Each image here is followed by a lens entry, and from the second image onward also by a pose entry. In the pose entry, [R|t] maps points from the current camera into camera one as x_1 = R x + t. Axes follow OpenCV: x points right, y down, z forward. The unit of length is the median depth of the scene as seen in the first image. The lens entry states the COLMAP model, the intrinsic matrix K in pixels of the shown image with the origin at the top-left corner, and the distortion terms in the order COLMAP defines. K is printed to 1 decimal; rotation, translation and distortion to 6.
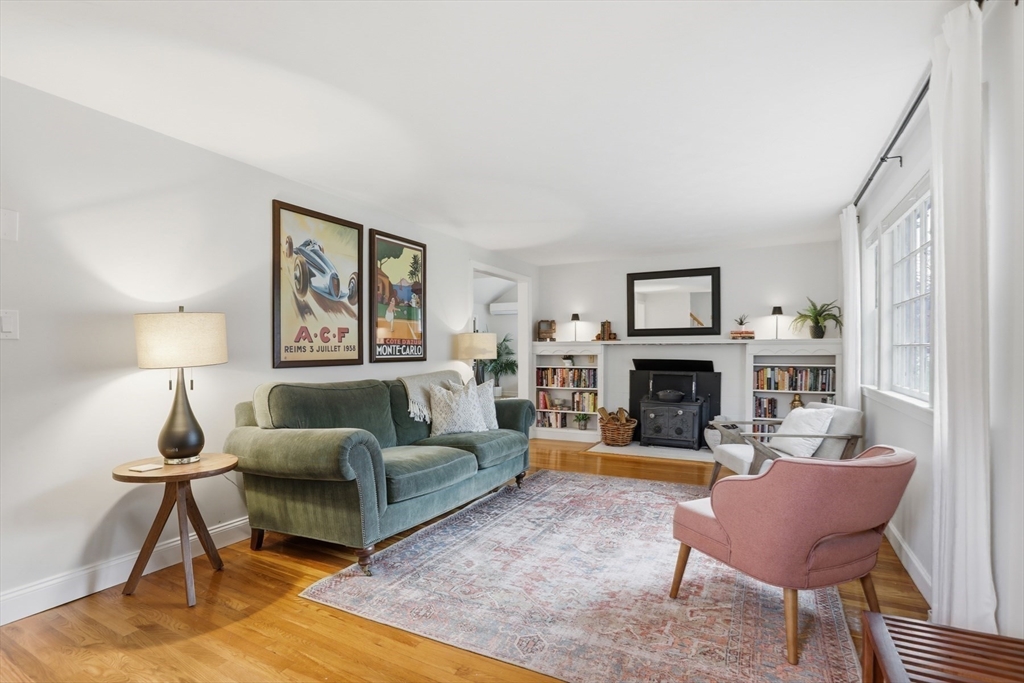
lens RADIAL K [[490.9, 0, 503.3], [0, 490.9, 352.3], [0, 0, 1]] dist [-0.002751, -0.000175]
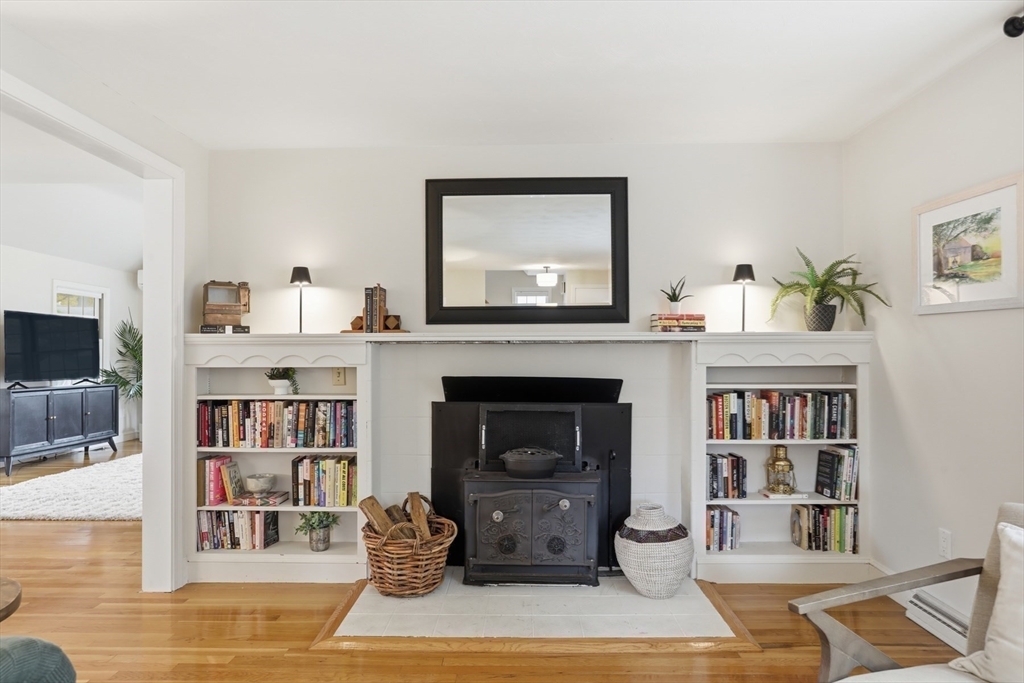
lens RADIAL K [[512.3, 0, 492.0], [0, 512.3, 354.5], [0, 0, 1]] dist [-0.033026, 0.003745]
pose [[0.878627, 0.000933, 0.477509, 0.093717], [0.002337, 0.999978, -0.006254, -0.002466], [-0.477504, 0.006611, 0.878605, 0.612787]]
